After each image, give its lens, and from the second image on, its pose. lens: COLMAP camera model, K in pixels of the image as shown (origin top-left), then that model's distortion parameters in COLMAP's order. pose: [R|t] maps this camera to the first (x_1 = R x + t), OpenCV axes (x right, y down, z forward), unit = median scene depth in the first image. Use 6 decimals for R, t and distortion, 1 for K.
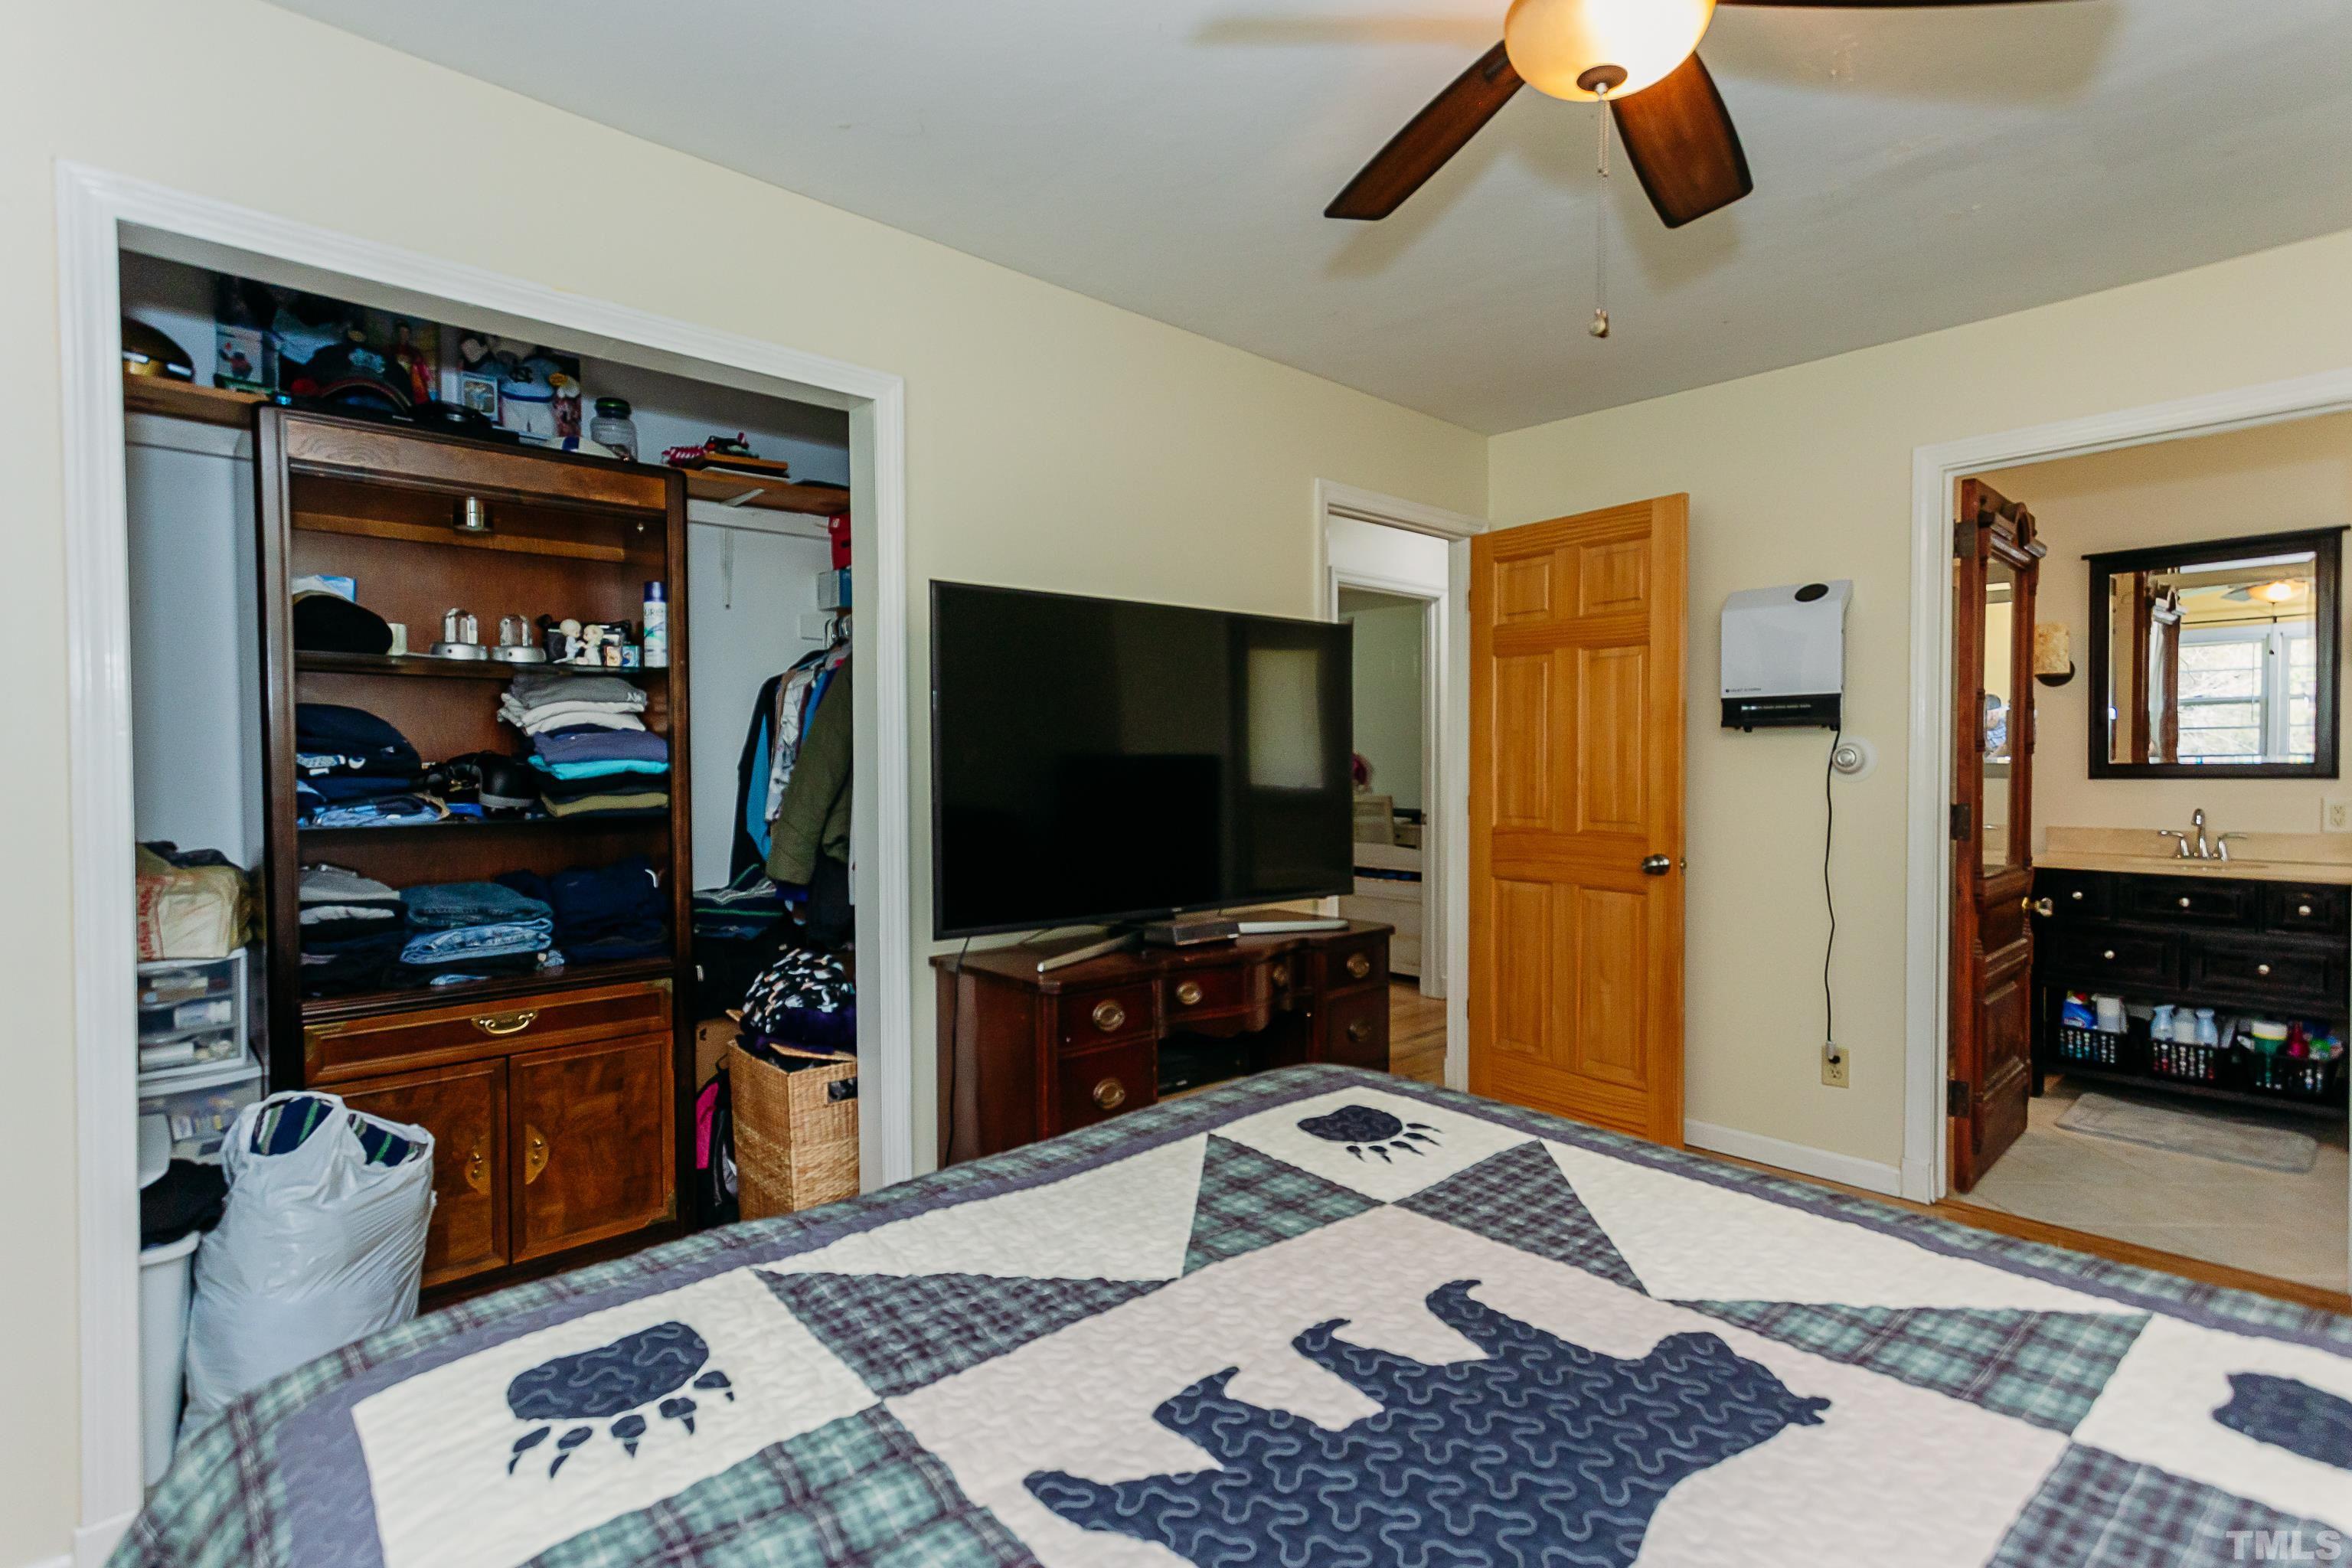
lens RADIAL K [[1146.5, 0, 1178.0], [0, 1146.5, 790.3], [0, 0, 1]] dist [0.011845, 0.000463]
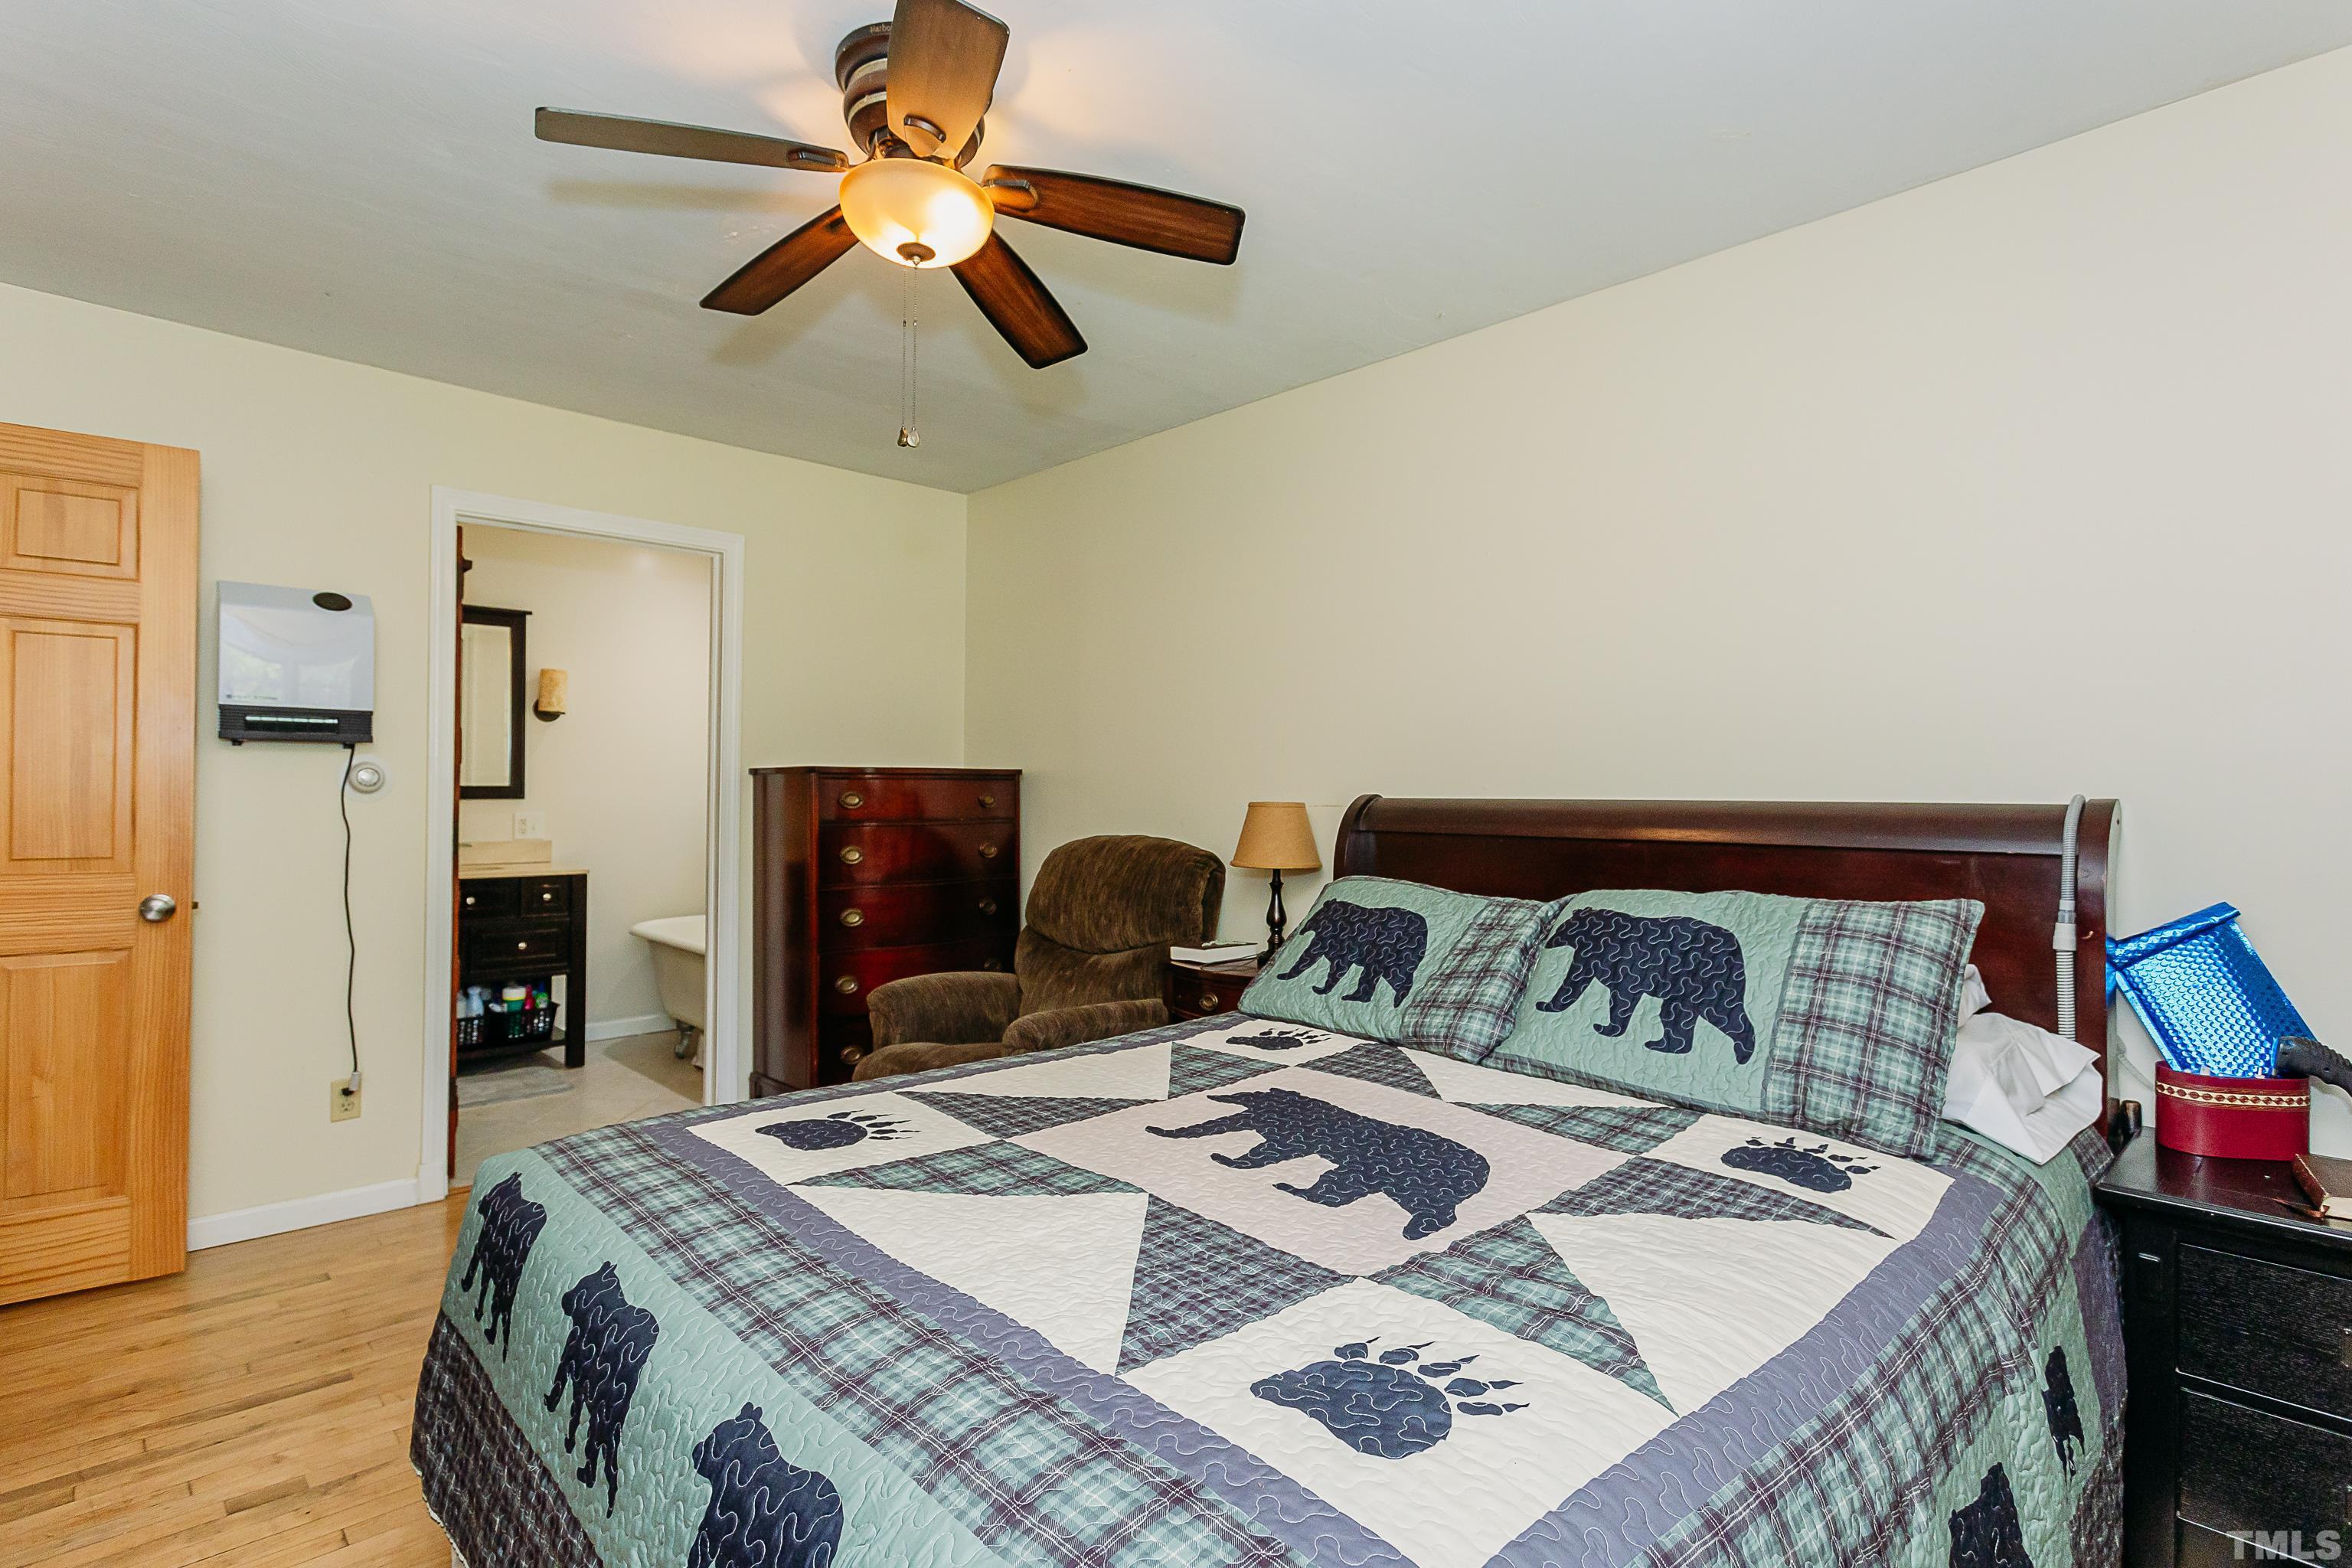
lens RADIAL K [[1147.0, 0, 1180.1], [0, 1147.0, 784.8], [0, 0, 1]] dist [0.005091, 0.000022]
pose [[-0.031469, 0.011811, 0.999435, -0.923584], [0.014778, 0.999826, -0.011351, -0.000677], [-0.999395, 0.014412, -0.031638, 0.745670]]
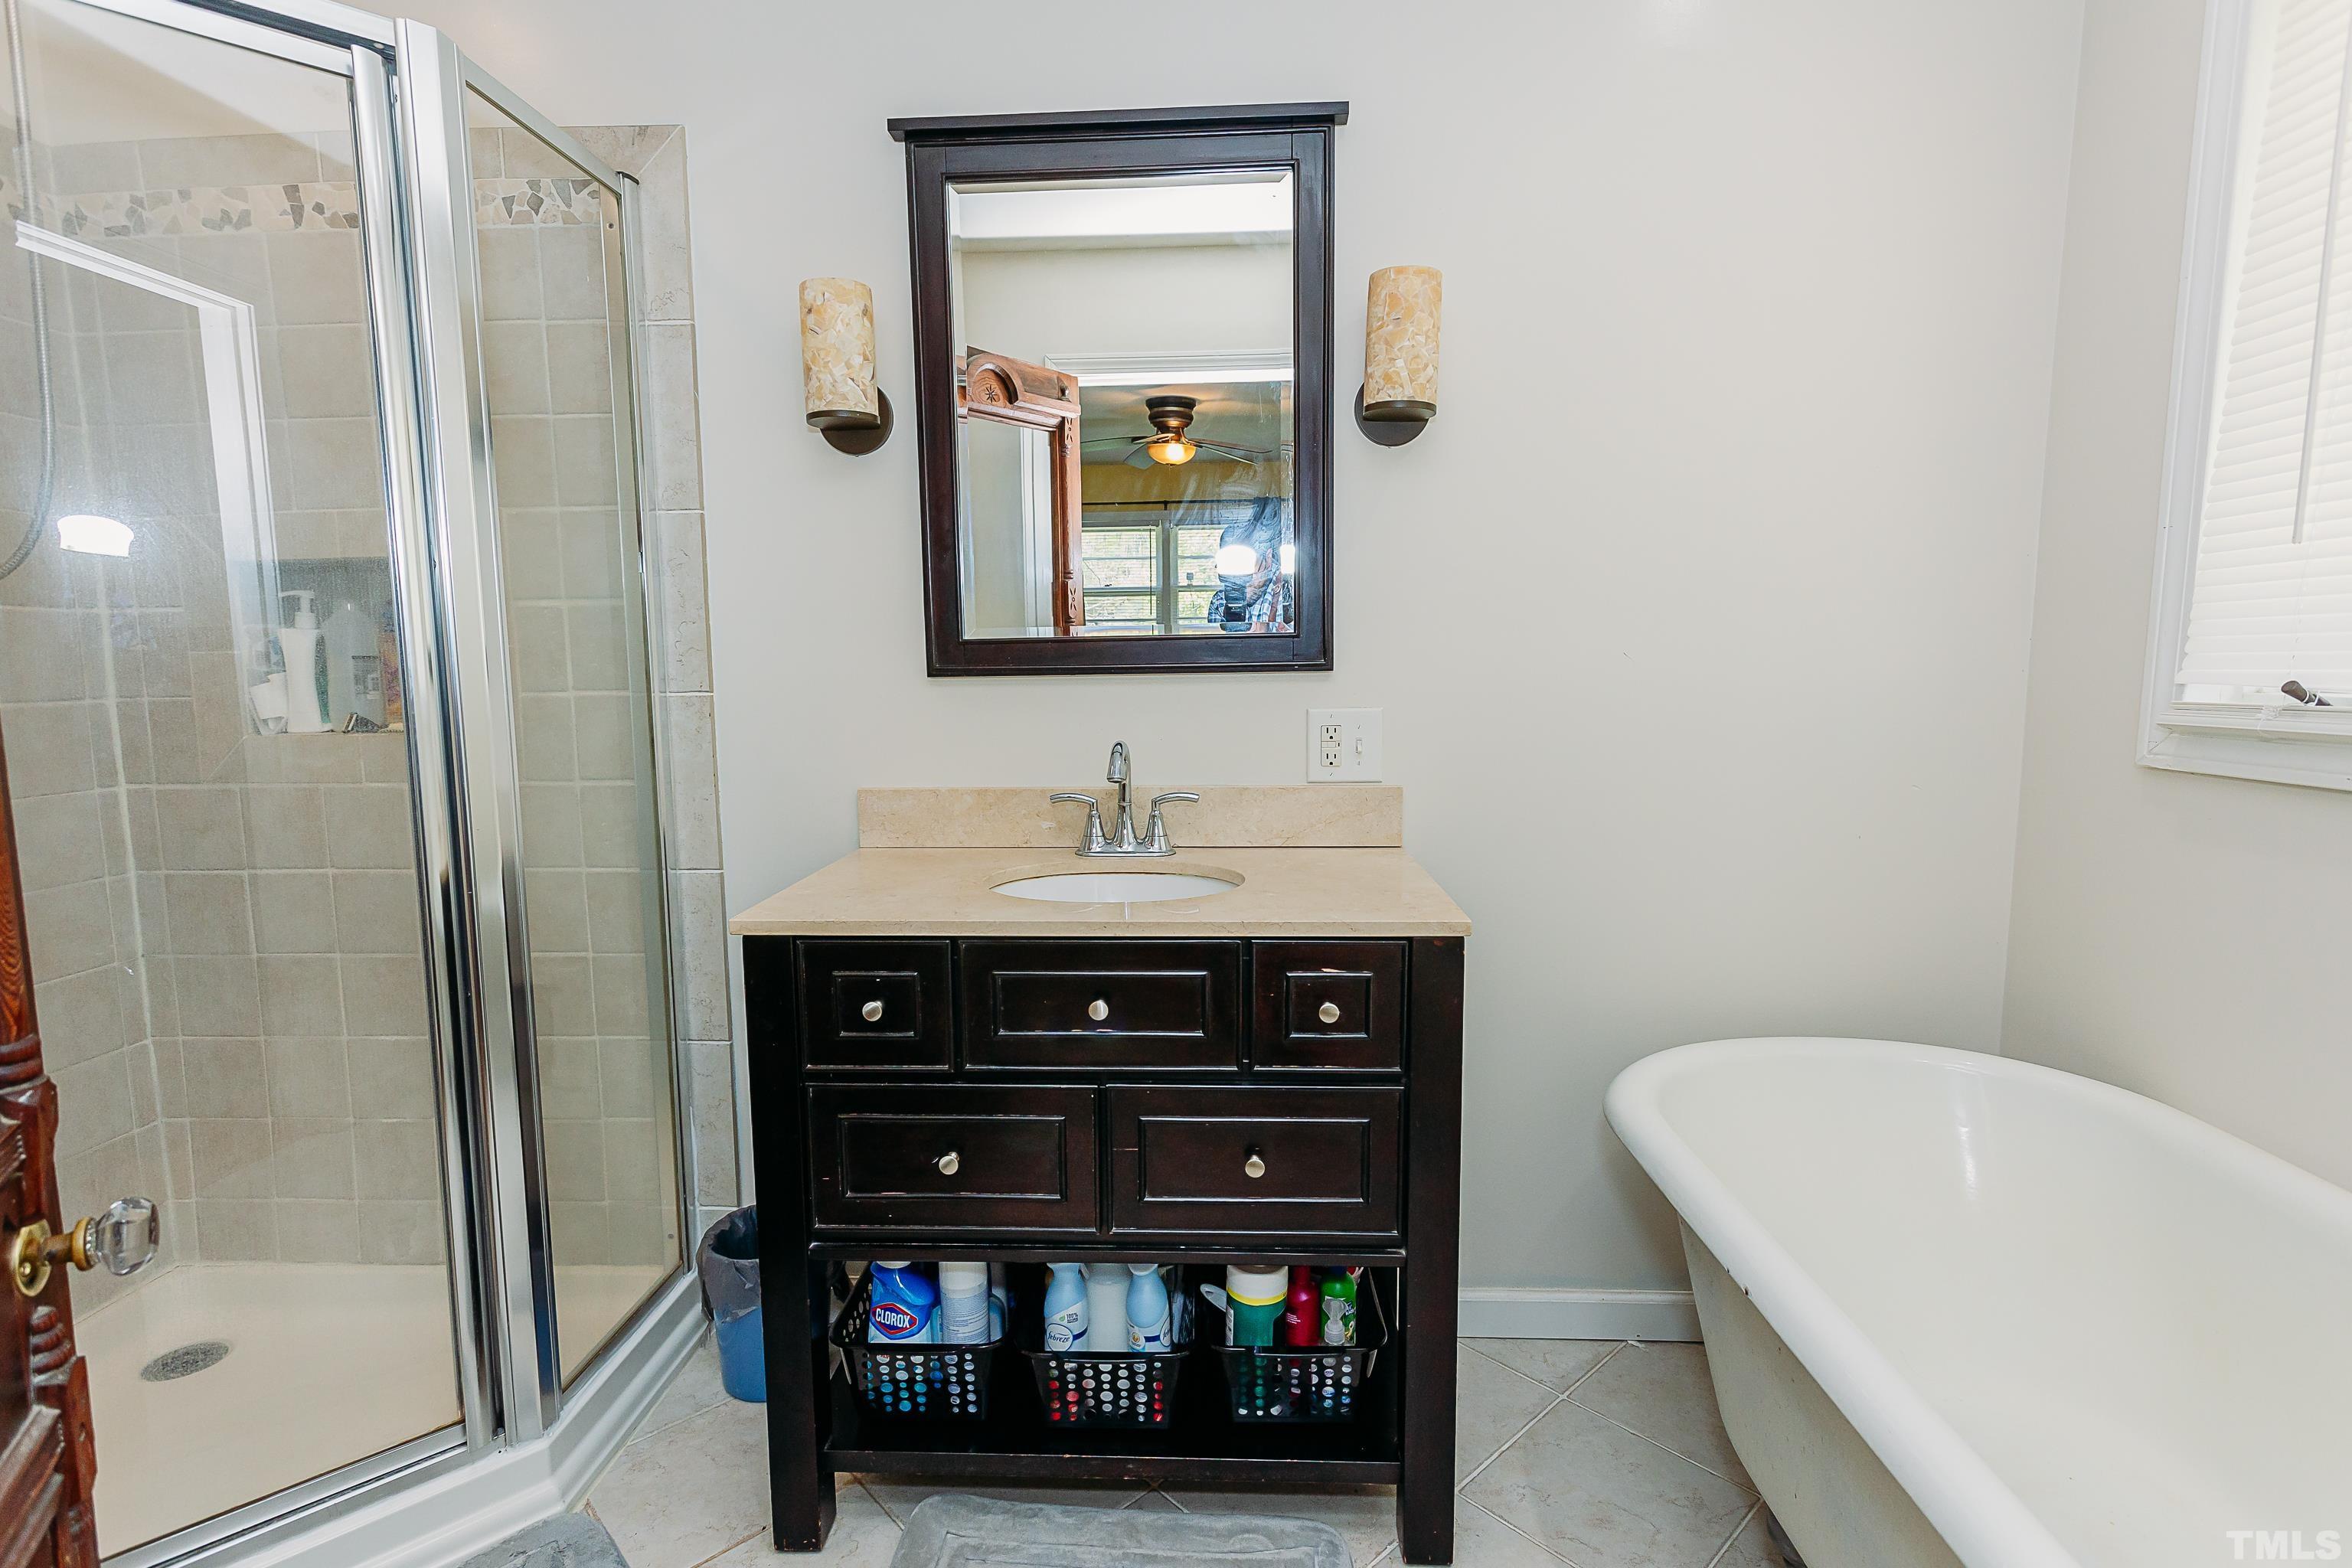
lens RADIAL K [[1147.0, 0, 1180.1], [0, 1147.0, 784.8], [0, 0, 1]] dist [0.005091, 0.000022]
pose [[0.710495, -0.081514, 0.698965, 1.638500], [0.023945, 0.995494, 0.091755, -0.019303], [-0.703295, -0.048455, 0.709245, 1.861739]]
